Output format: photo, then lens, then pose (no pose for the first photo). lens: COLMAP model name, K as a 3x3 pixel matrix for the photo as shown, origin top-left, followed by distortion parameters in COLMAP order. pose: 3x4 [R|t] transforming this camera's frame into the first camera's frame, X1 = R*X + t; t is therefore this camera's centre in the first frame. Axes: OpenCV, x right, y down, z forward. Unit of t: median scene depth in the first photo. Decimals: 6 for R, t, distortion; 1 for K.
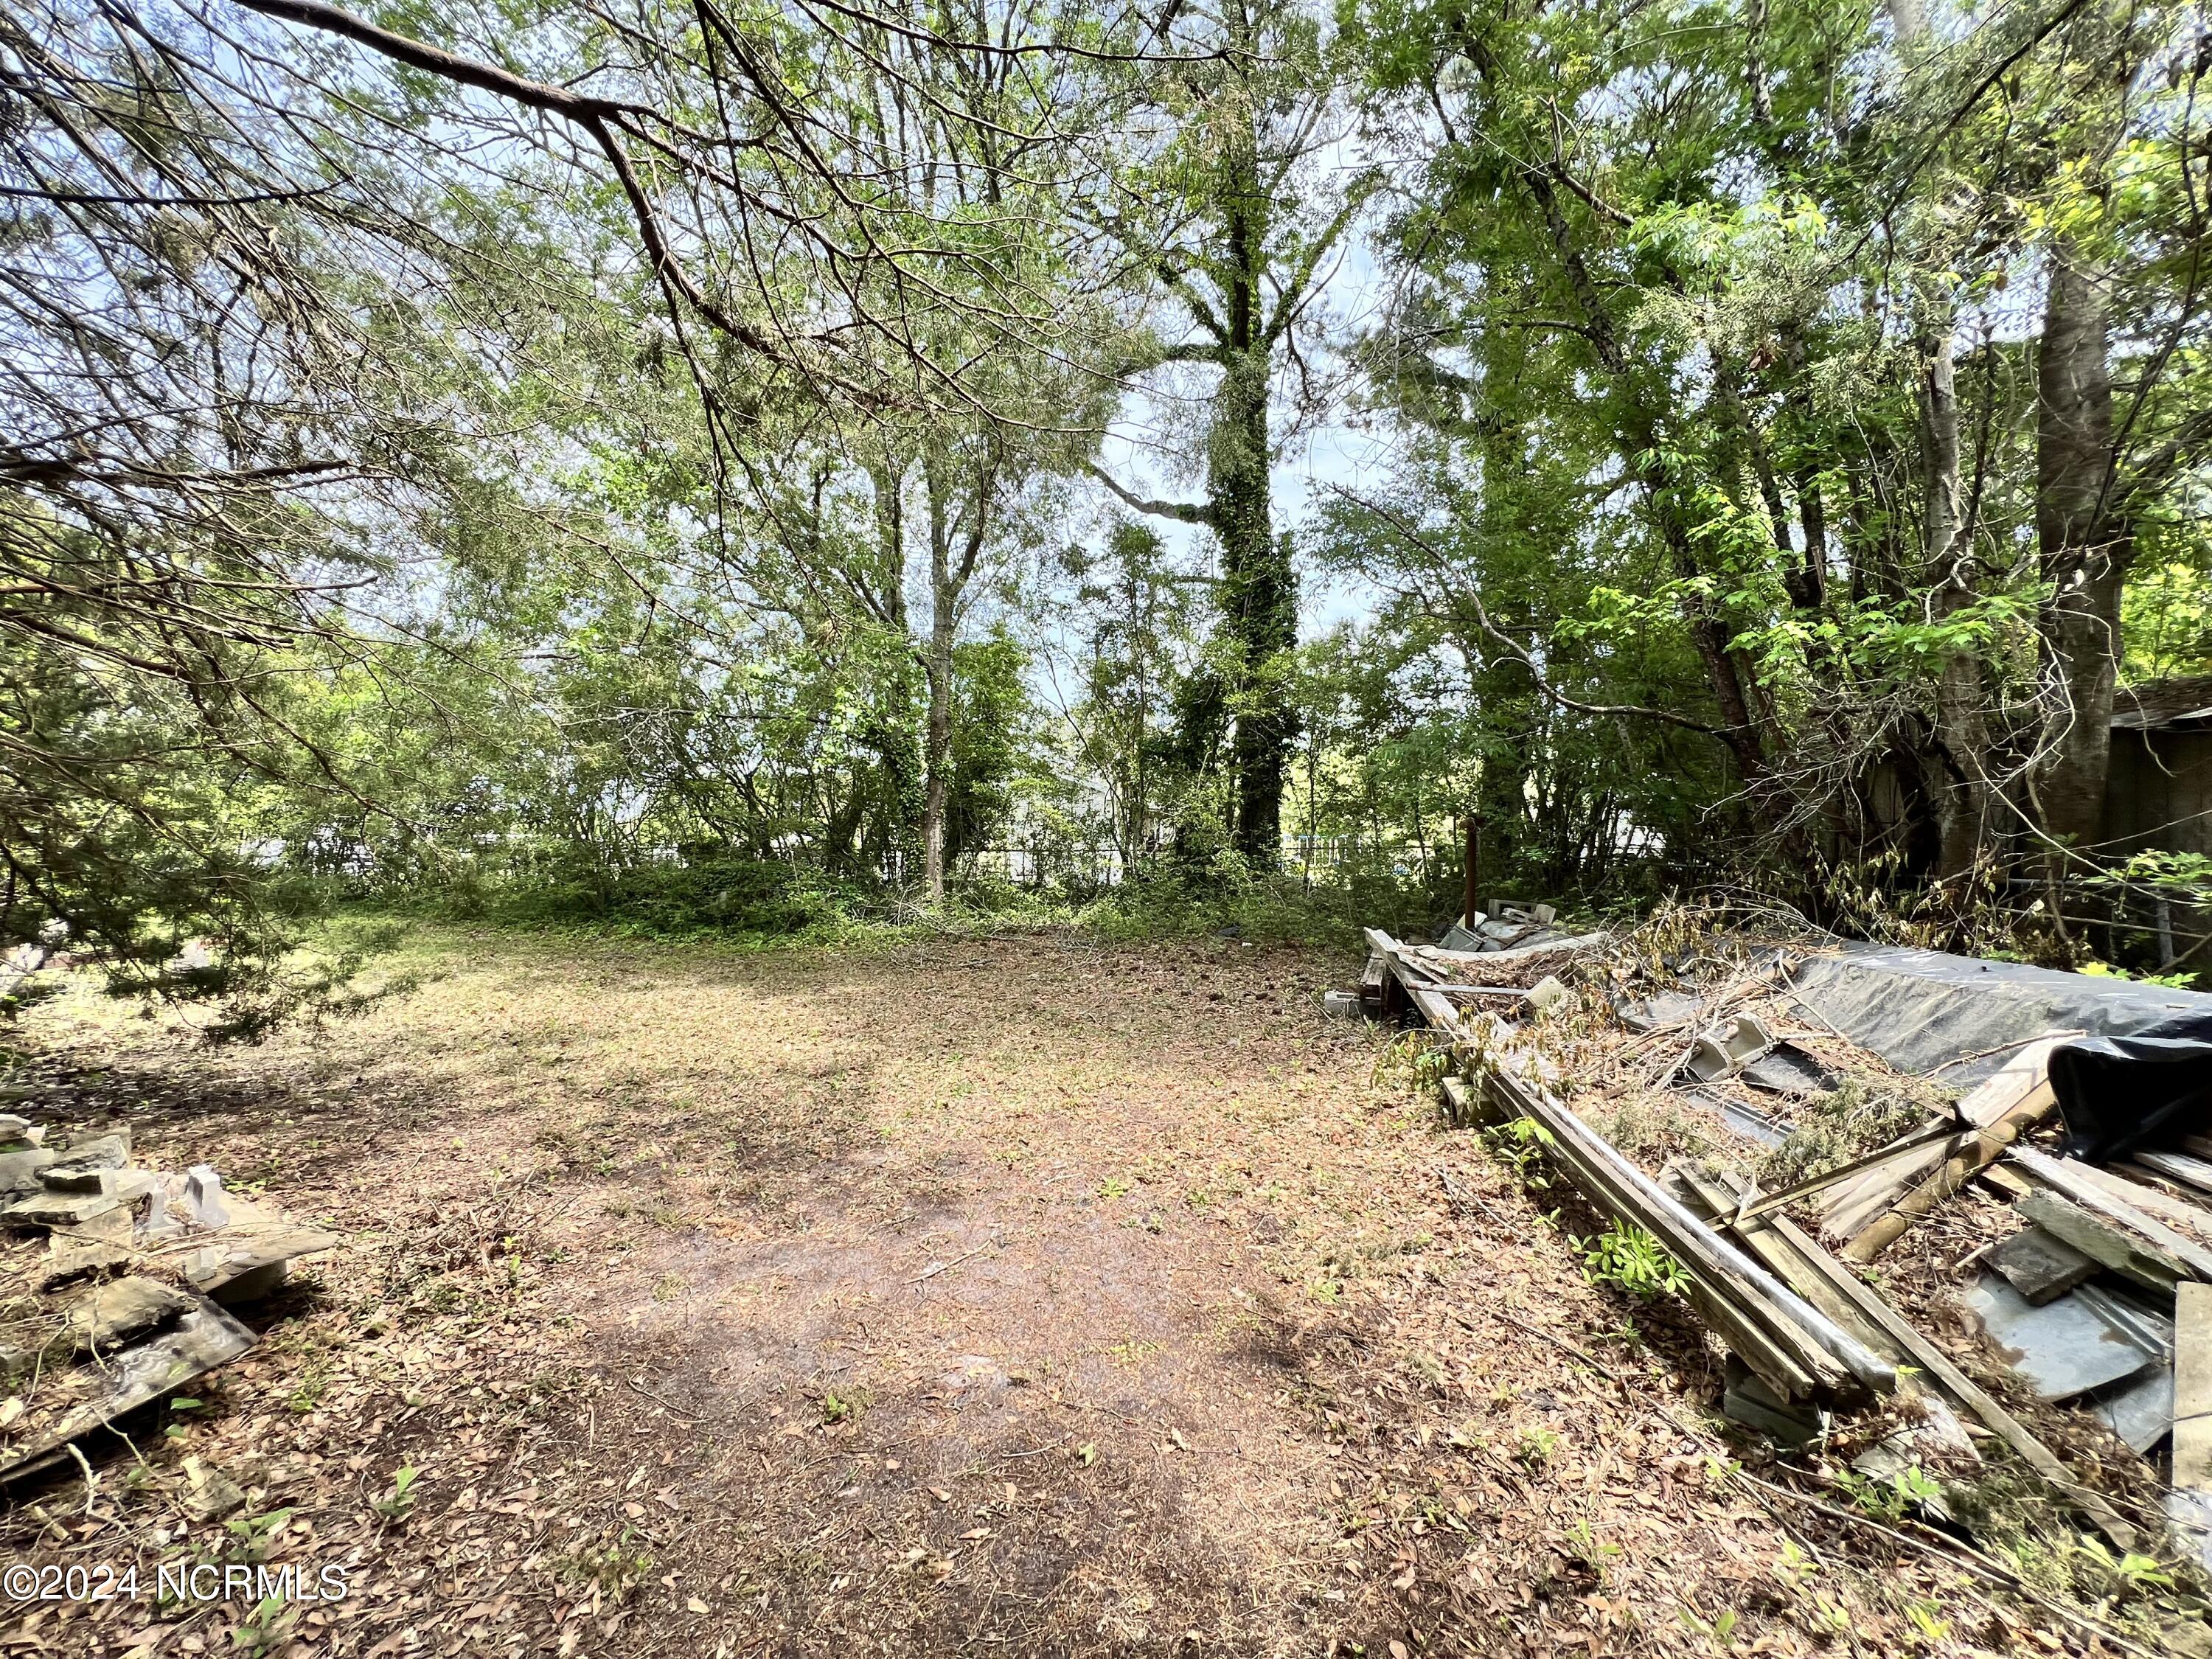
lens RADIAL K [[884.3, 0, 1106.0], [0, 884.3, 829.5], [0, 0, 1]] dist [0.000334, 0.000032]
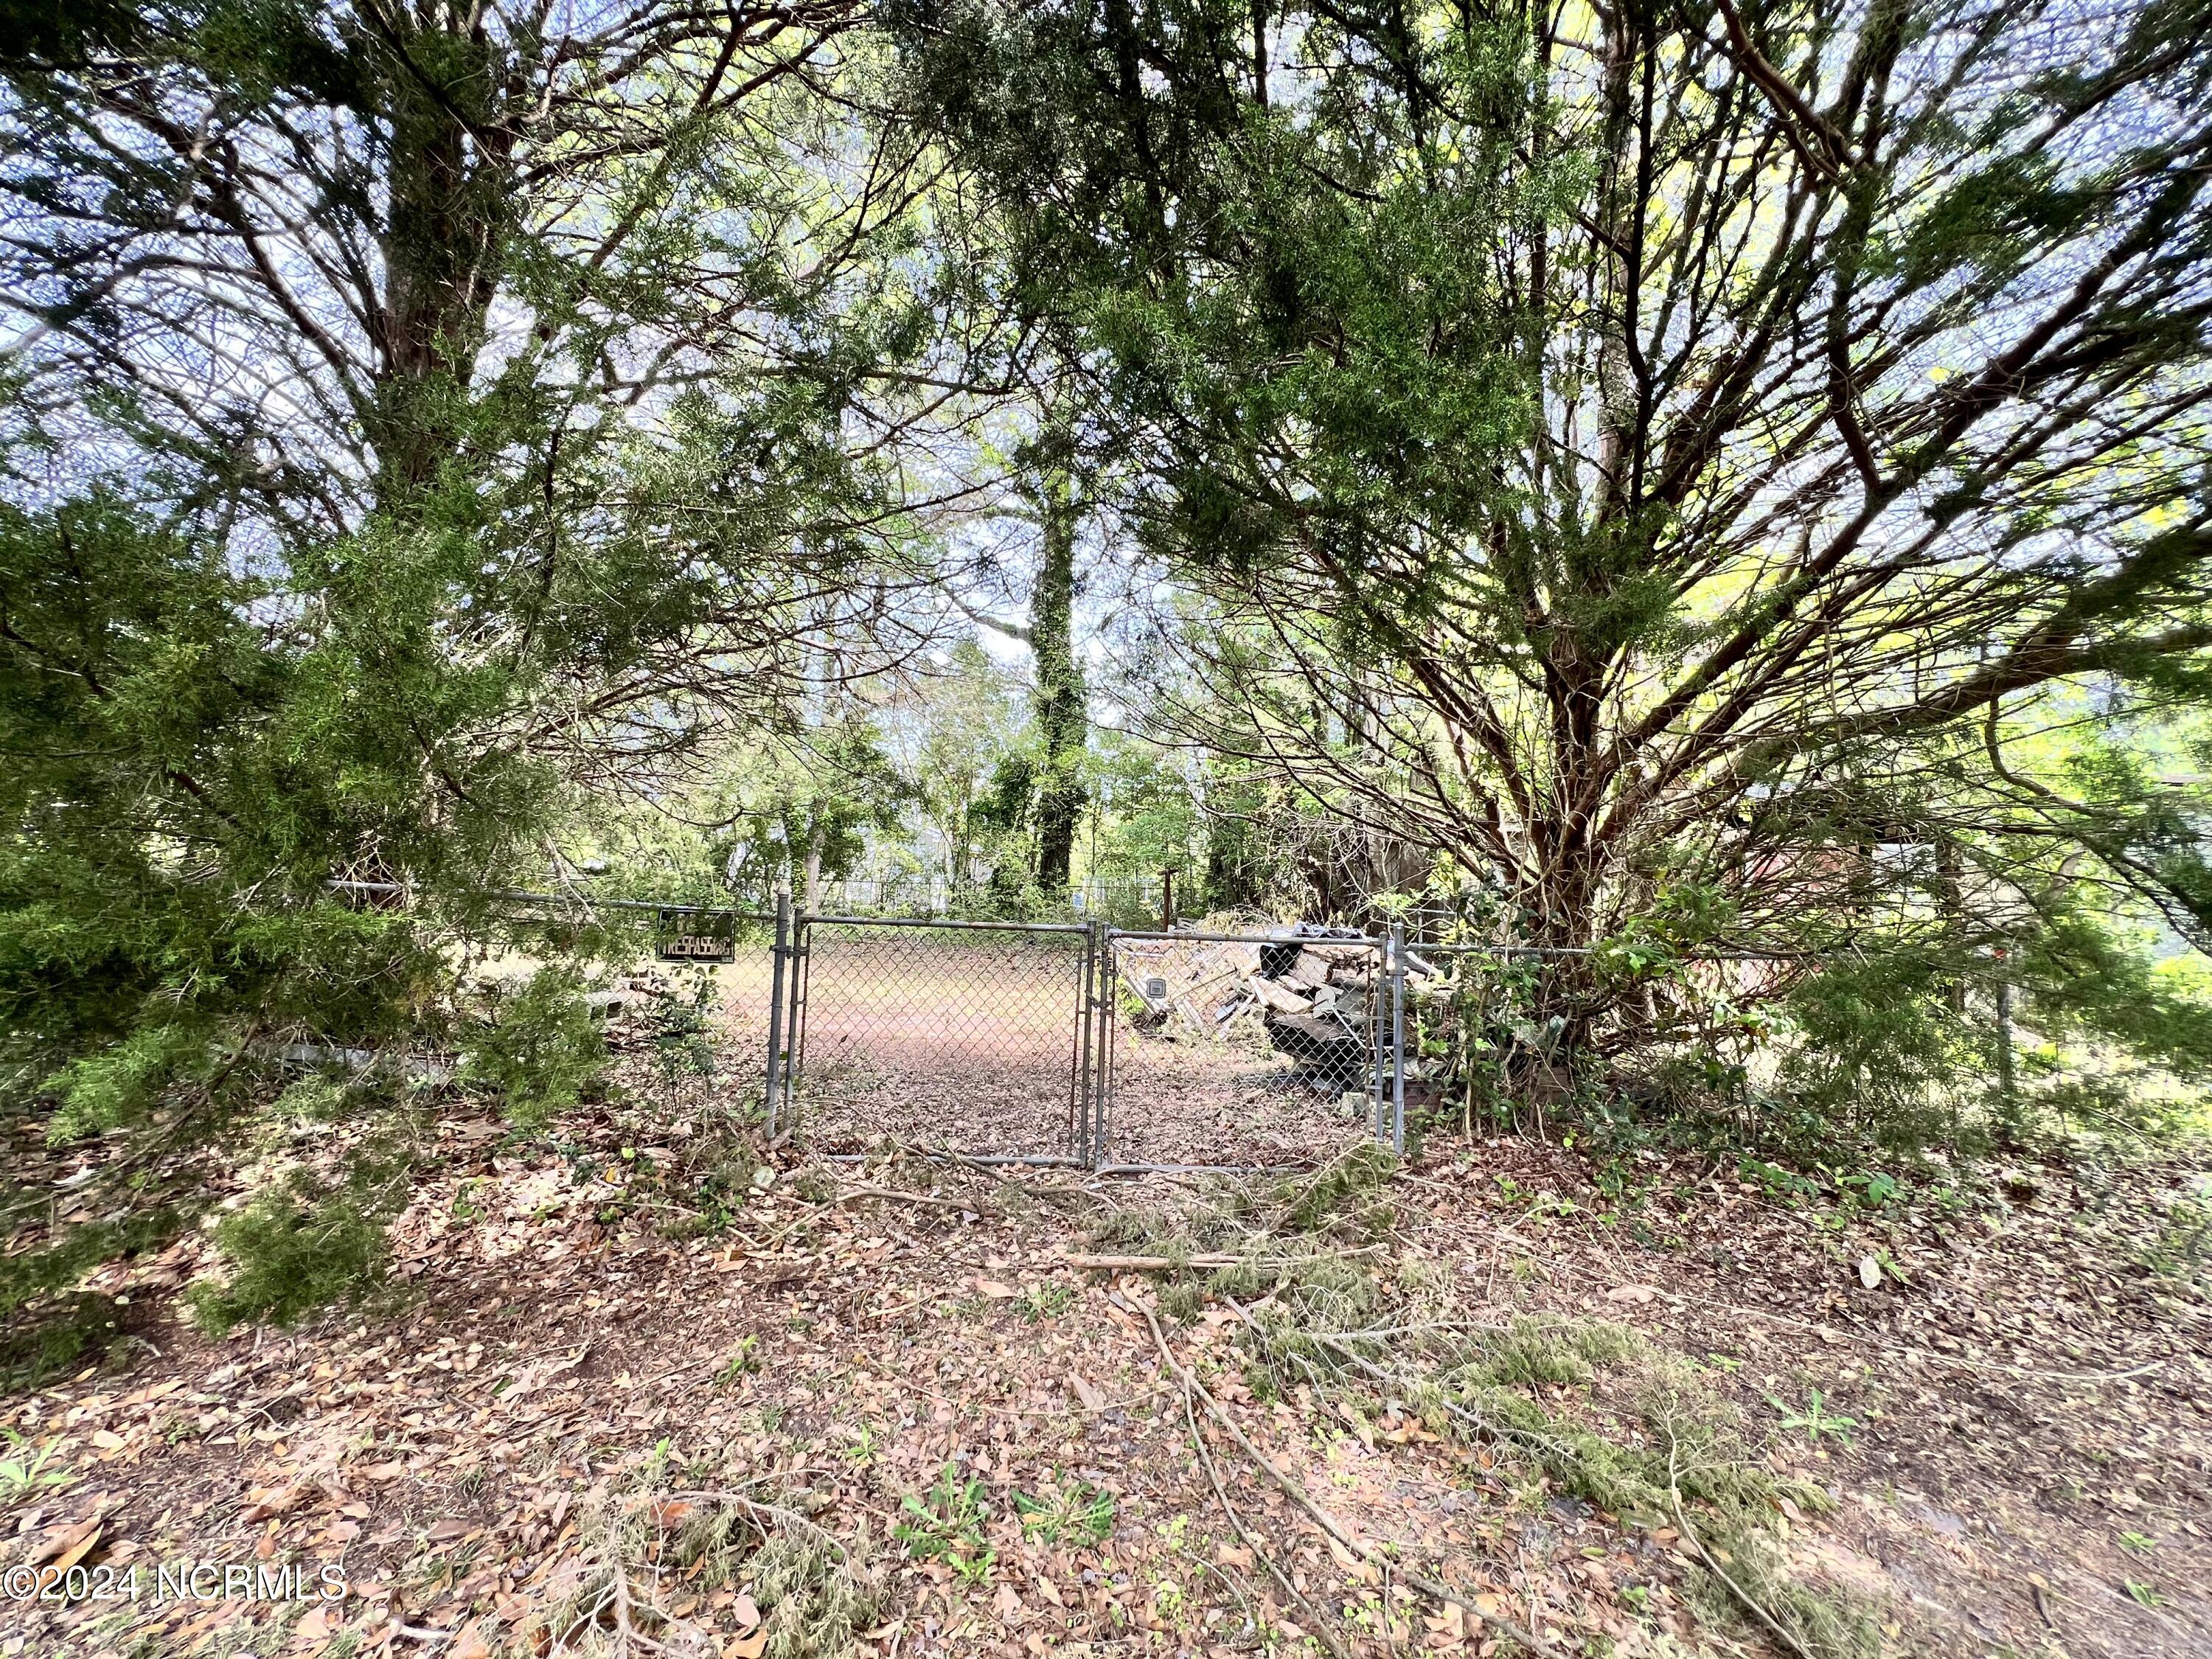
lens RADIAL K [[884.3, 0, 1106.0], [0, 884.3, 829.5], [0, 0, 1]] dist [0.000334, 0.000032]
pose [[0.975991, 0.048515, 0.212338, -0.041353], [-0.039266, 0.998096, -0.047562, -0.003616], [-0.214242, 0.038082, 0.976038, -0.352855]]
